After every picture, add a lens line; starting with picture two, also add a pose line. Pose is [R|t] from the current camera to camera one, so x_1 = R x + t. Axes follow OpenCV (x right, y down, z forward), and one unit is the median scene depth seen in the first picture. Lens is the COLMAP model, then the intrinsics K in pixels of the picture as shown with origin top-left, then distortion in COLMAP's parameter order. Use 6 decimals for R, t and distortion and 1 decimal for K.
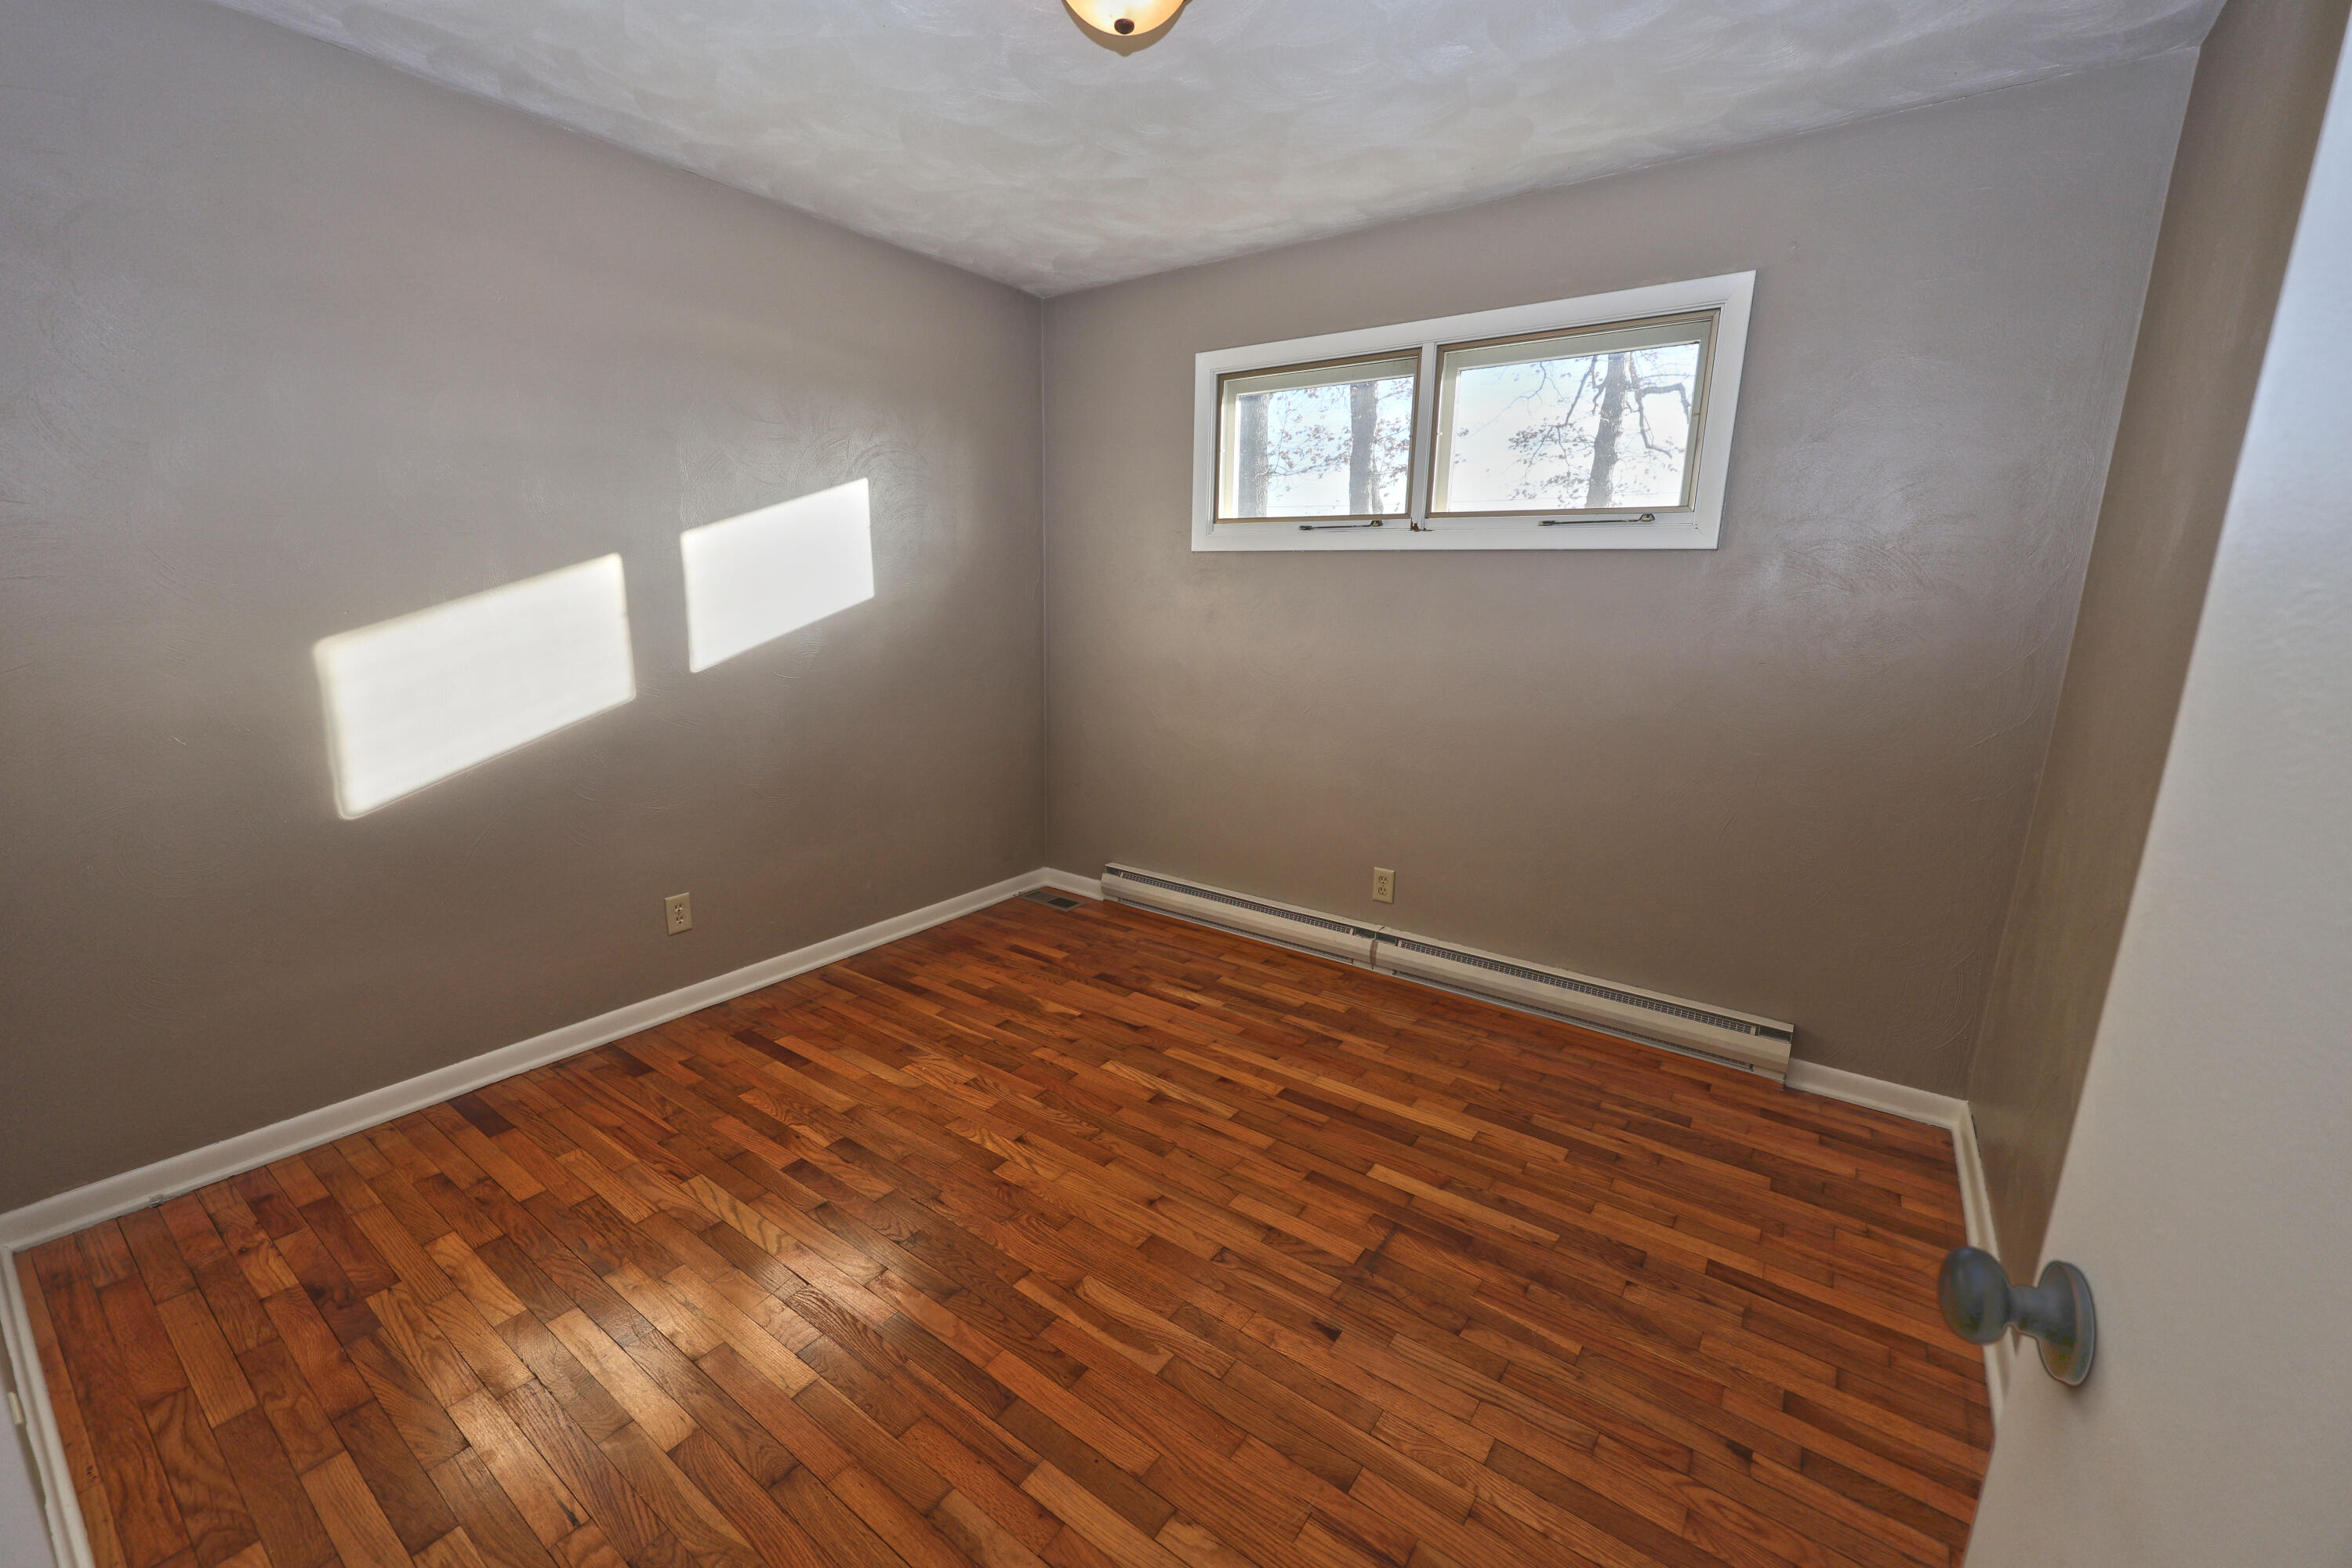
lens RADIAL K [[944.5, 0, 1160.1], [0, 944.5, 773.7], [0, 0, 1]] dist [0.000734, -0.000079]
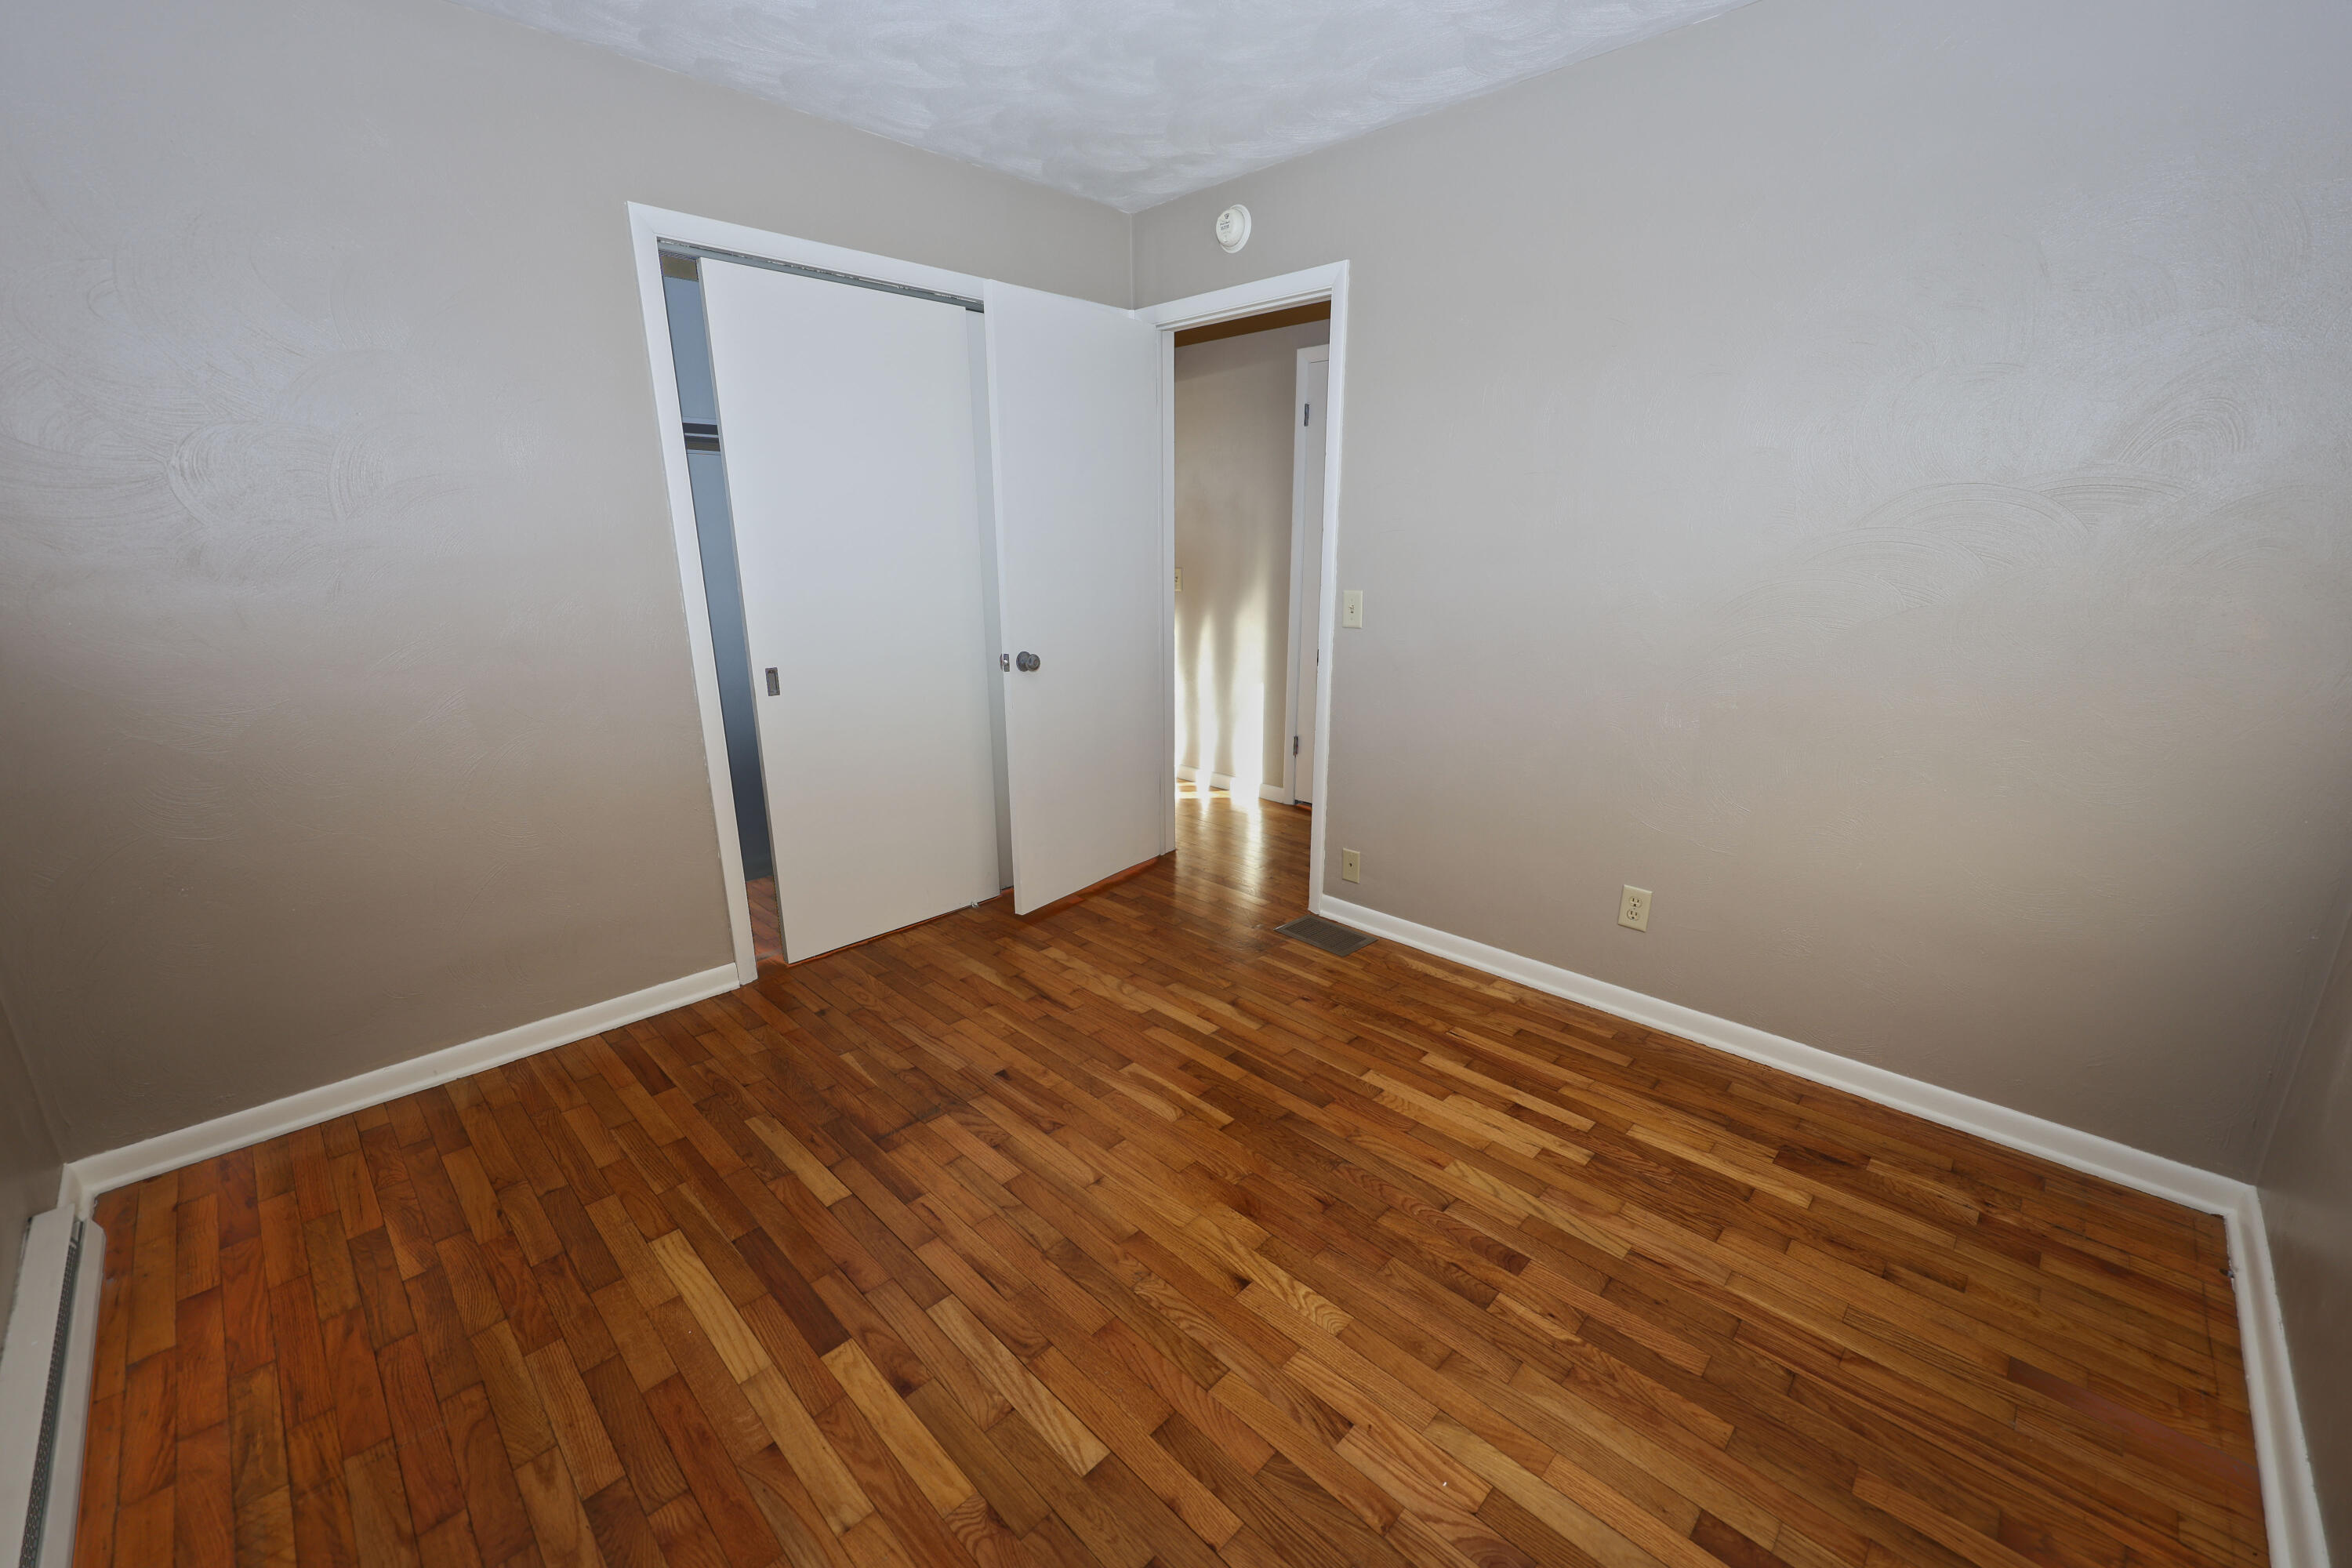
lens RADIAL K [[942.0, 0, 1172.6], [0, 942.0, 784.1], [0, 0, 1]] dist [0.002501, -0.000027]
pose [[-0.988525, -0.056373, 0.140144, -0.196813], [0.013205, 0.891954, 0.451932, -0.340686], [-0.150479, 0.448597, -0.880975, 1.665876]]
